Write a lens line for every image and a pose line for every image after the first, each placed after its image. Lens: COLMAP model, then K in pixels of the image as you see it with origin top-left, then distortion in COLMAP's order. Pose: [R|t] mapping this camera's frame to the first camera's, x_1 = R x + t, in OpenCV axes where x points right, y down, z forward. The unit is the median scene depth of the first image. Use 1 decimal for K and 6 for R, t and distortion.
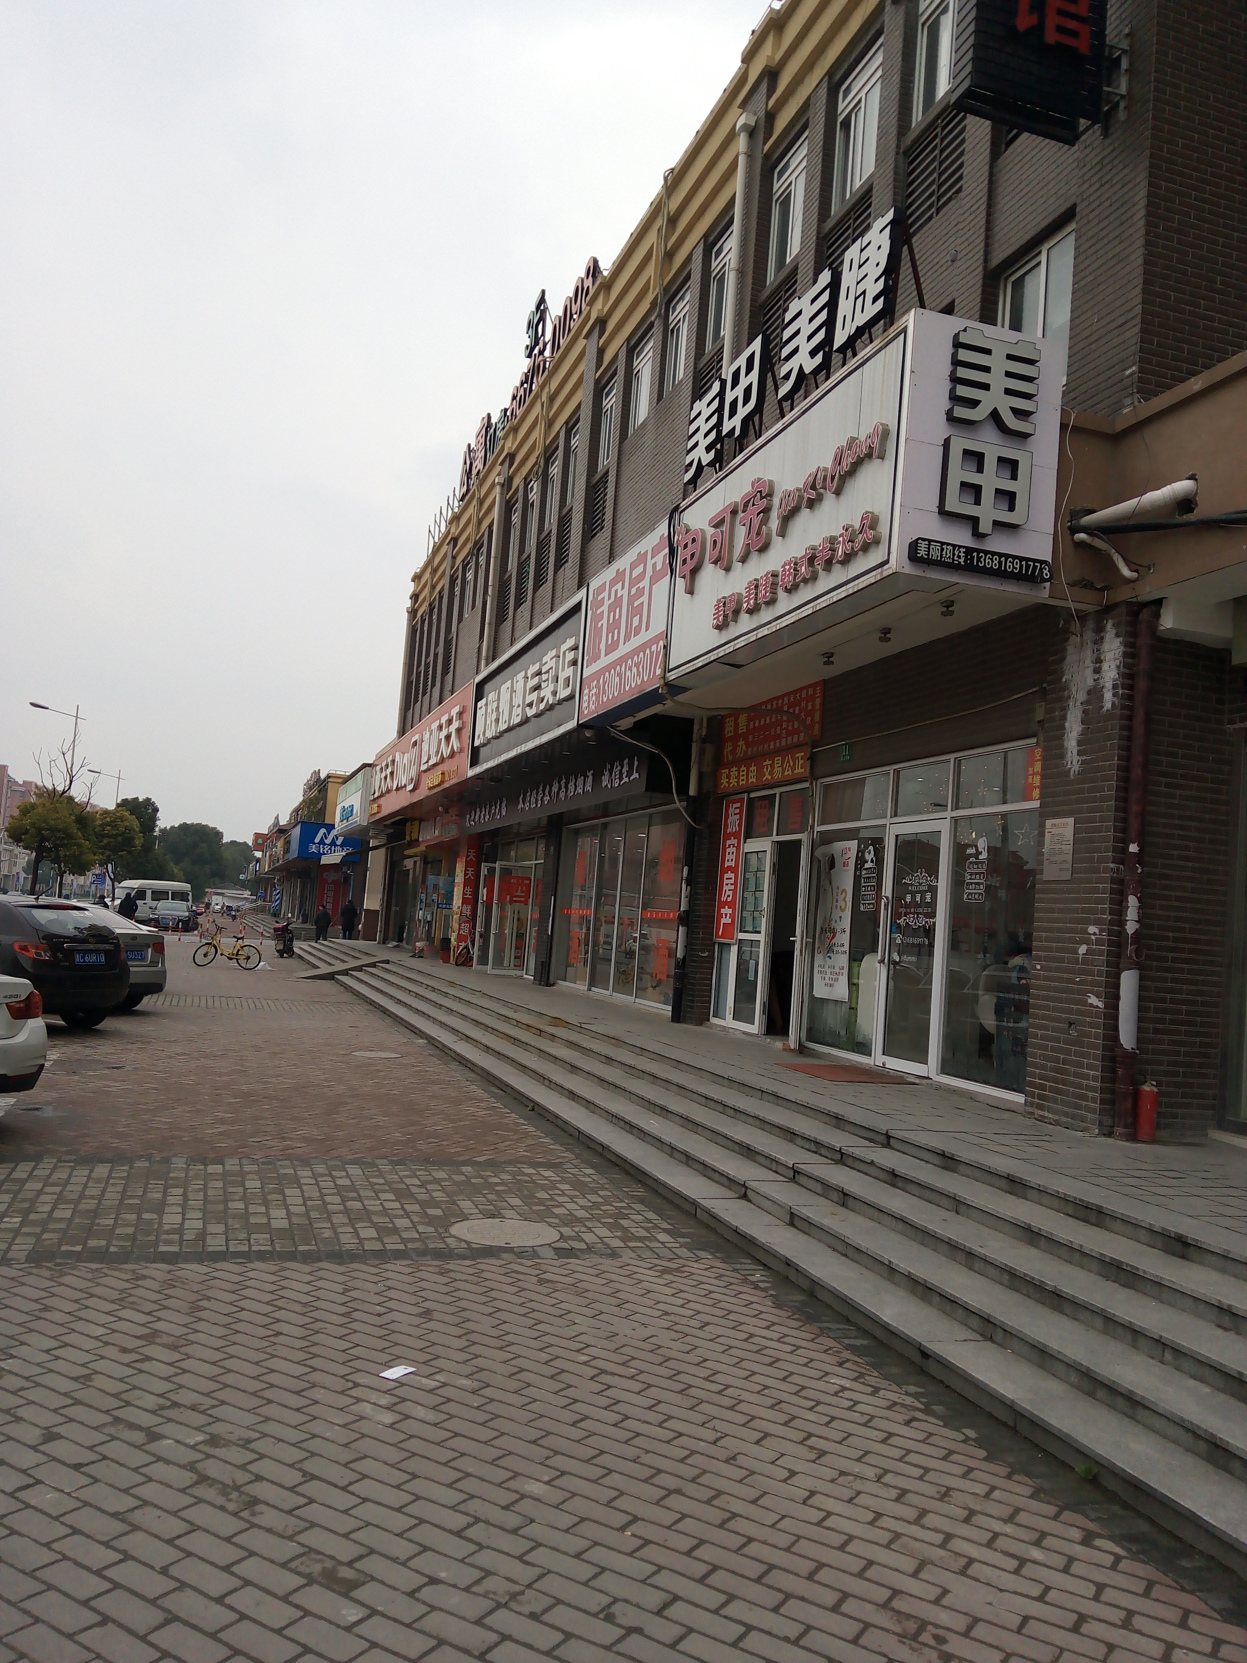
lens RADIAL K [[1292.6, 0, 625.7], [0, 1292.6, 836.8], [0, 0, 1]] dist [0.114619, -0.201944]
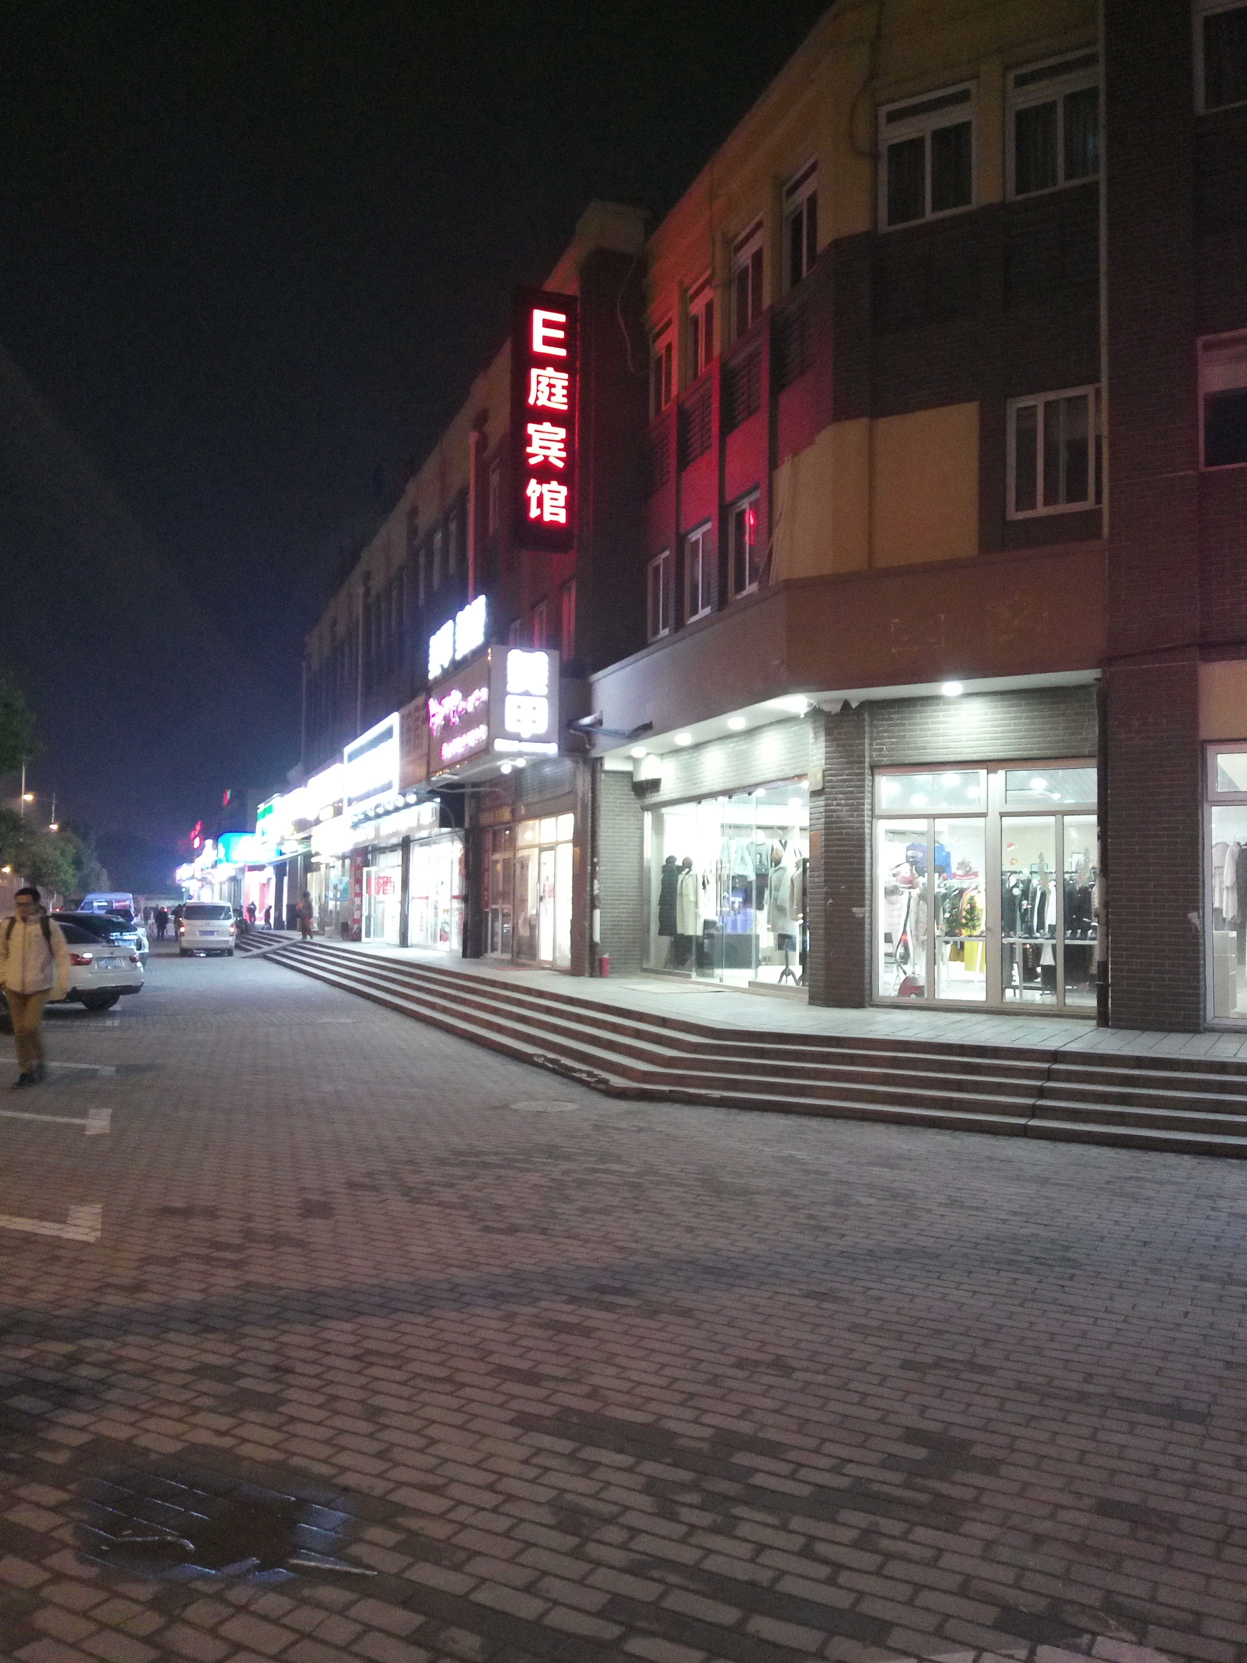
lens RADIAL K [[1292.6, 0, 625.7], [0, 1292.6, 836.8], [0, 0, 1]] dist [0.114619, -0.201944]
pose [[0.997616, -0.059022, 0.035754, 0.350430], [0.058800, 0.998244, 0.007238, -0.043828], [-0.036118, -0.005118, 0.999334, -1.370850]]
